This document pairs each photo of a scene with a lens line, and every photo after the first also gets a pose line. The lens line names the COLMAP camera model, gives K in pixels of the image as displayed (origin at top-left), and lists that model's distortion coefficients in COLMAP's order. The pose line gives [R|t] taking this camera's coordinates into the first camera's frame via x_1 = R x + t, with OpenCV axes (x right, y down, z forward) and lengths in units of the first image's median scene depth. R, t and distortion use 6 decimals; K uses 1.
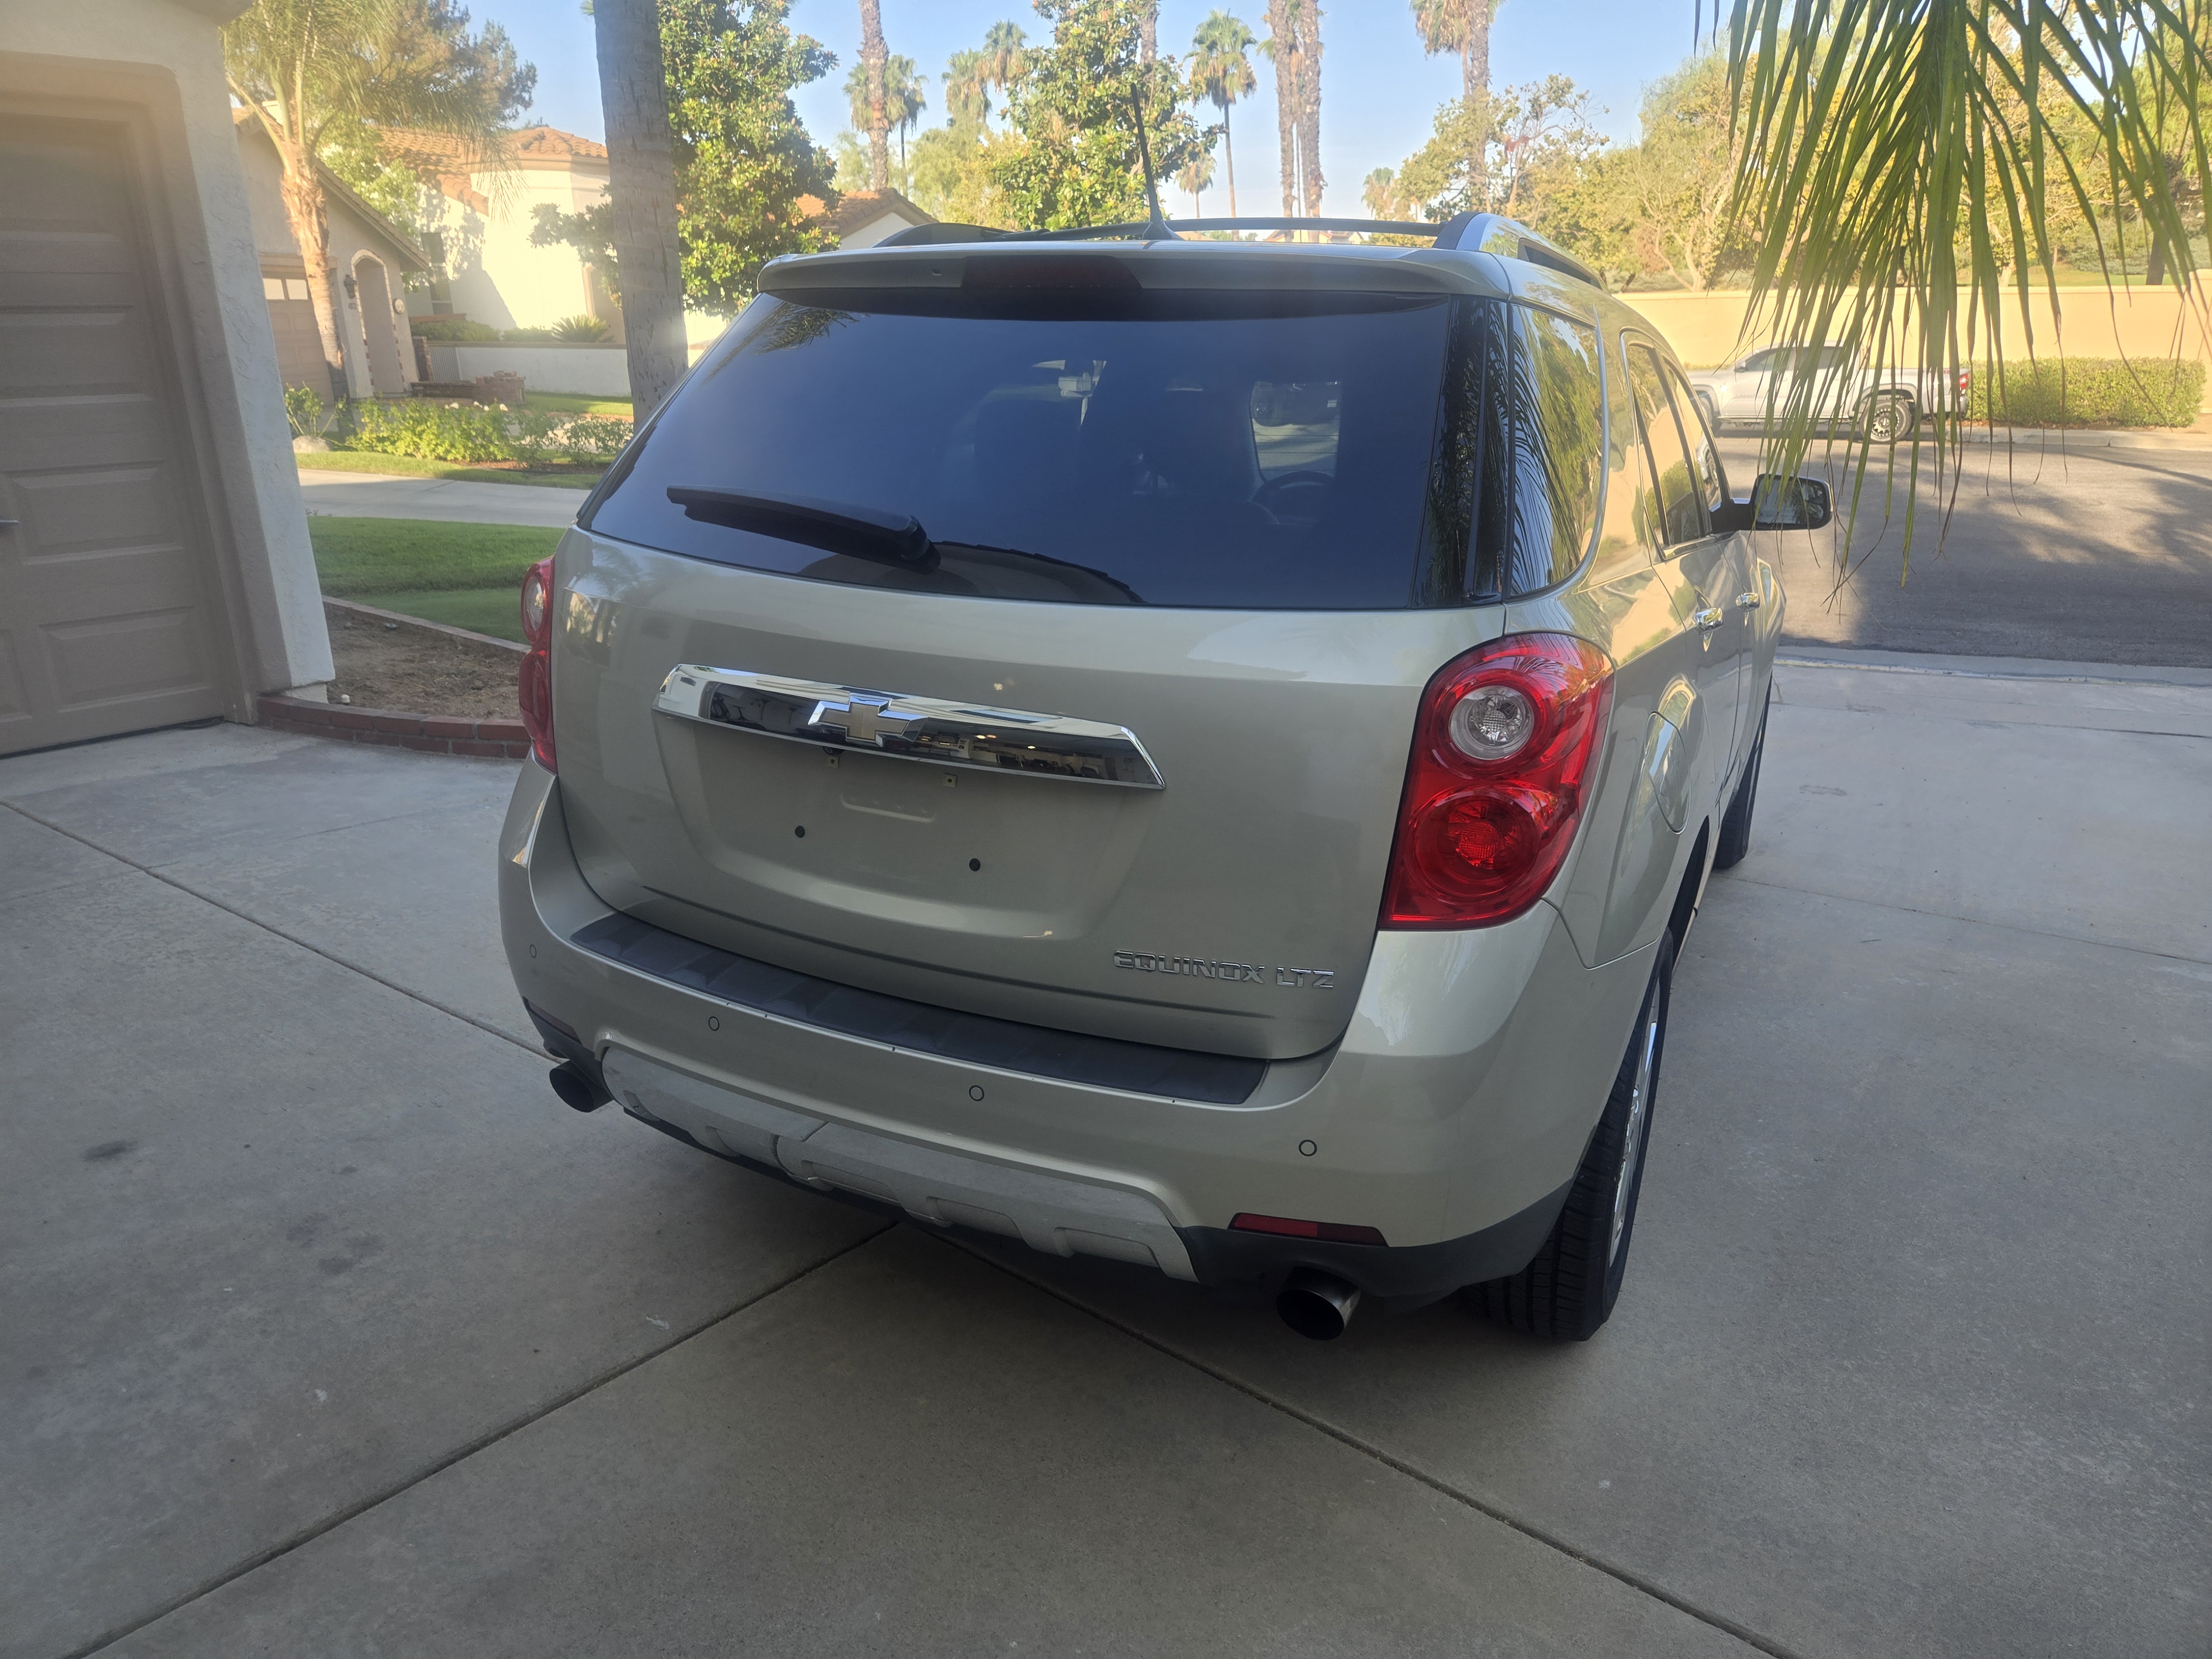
lens RADIAL K [[1478.3, 0, 1078.9], [0, 1478.3, 851.9], [0, 0, 1]] dist [0.068306, -0.061497]
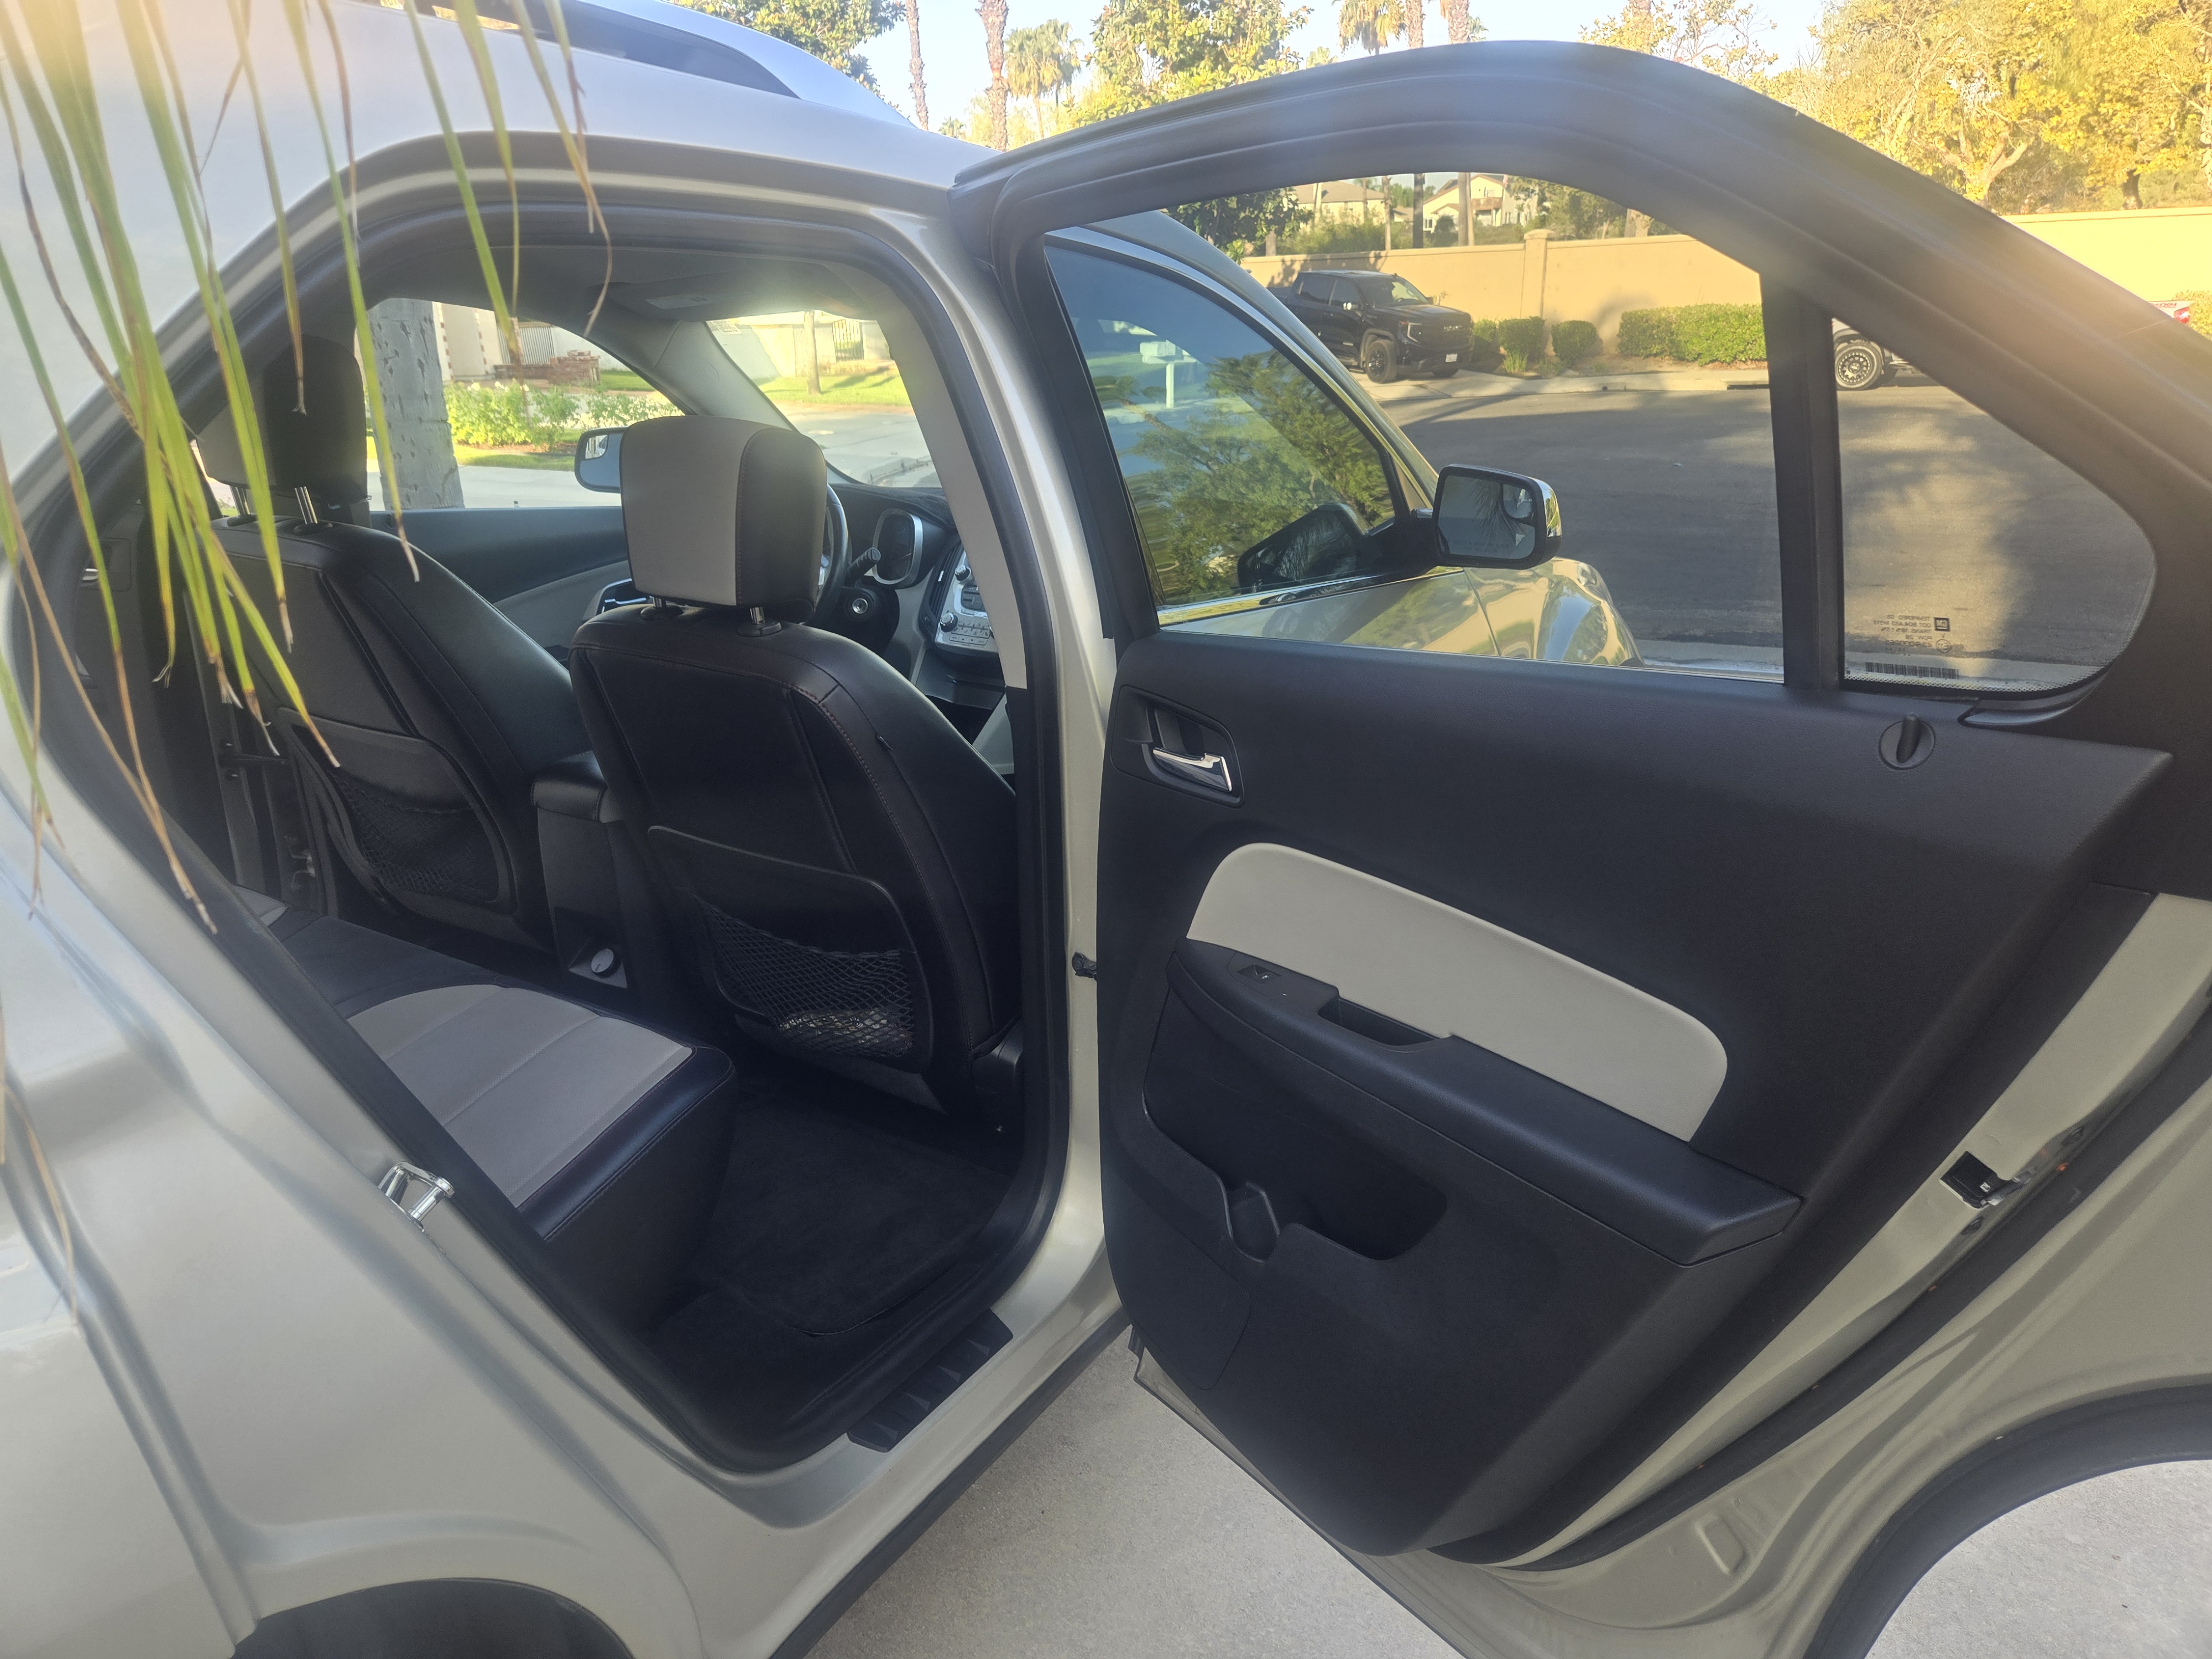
lens RADIAL K [[1443.1, 0, 1106.0], [0, 1443.1, 829.5], [0, 0, 1]] dist [0.104938, -0.100934]
pose [[0.993588, 0.009259, -0.112682, 0.073960], [-0.007972, 0.999898, 0.011865, -0.023481], [0.112780, -0.010891, 0.993560, 0.084504]]
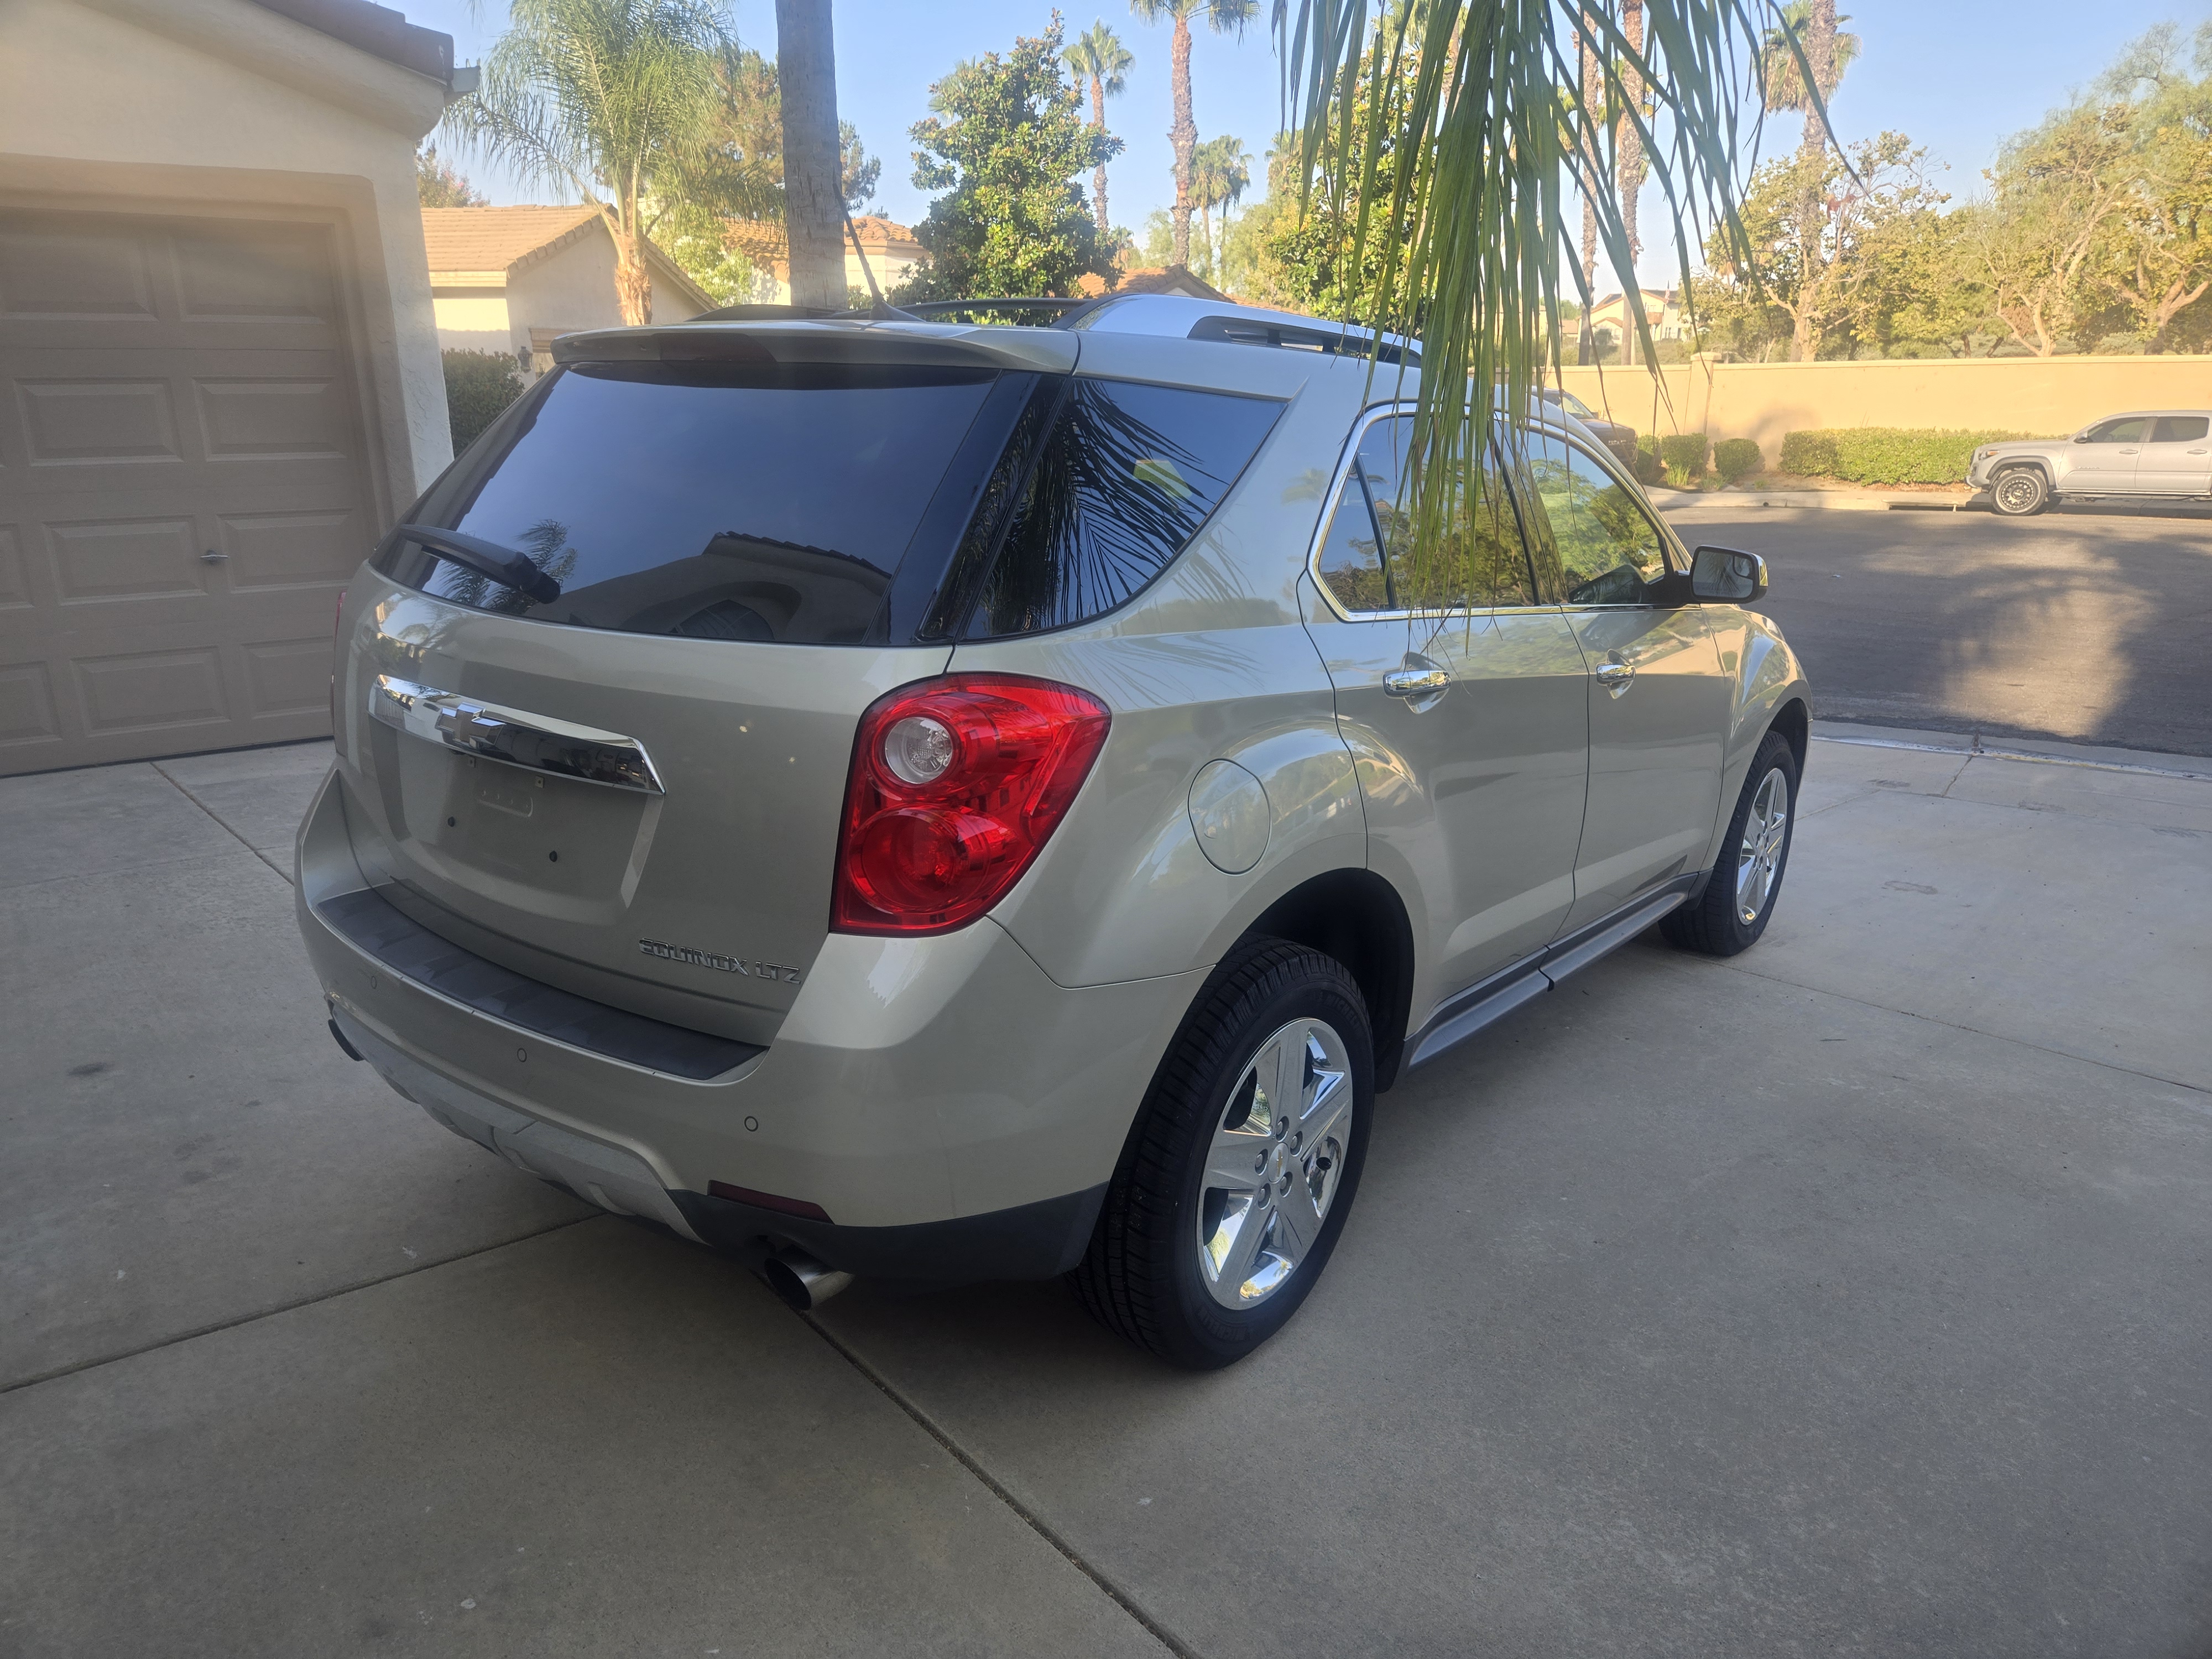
lens RADIAL K [[1478.3, 0, 1078.9], [0, 1478.3, 851.9], [0, 0, 1]] dist [0.068306, -0.061497]
pose [[0.977300, 0.062237, -0.202510, 0.050599], [-0.070570, 0.996921, -0.034183, 0.001455], [0.199759, 0.047698, 0.978683, -0.003926]]
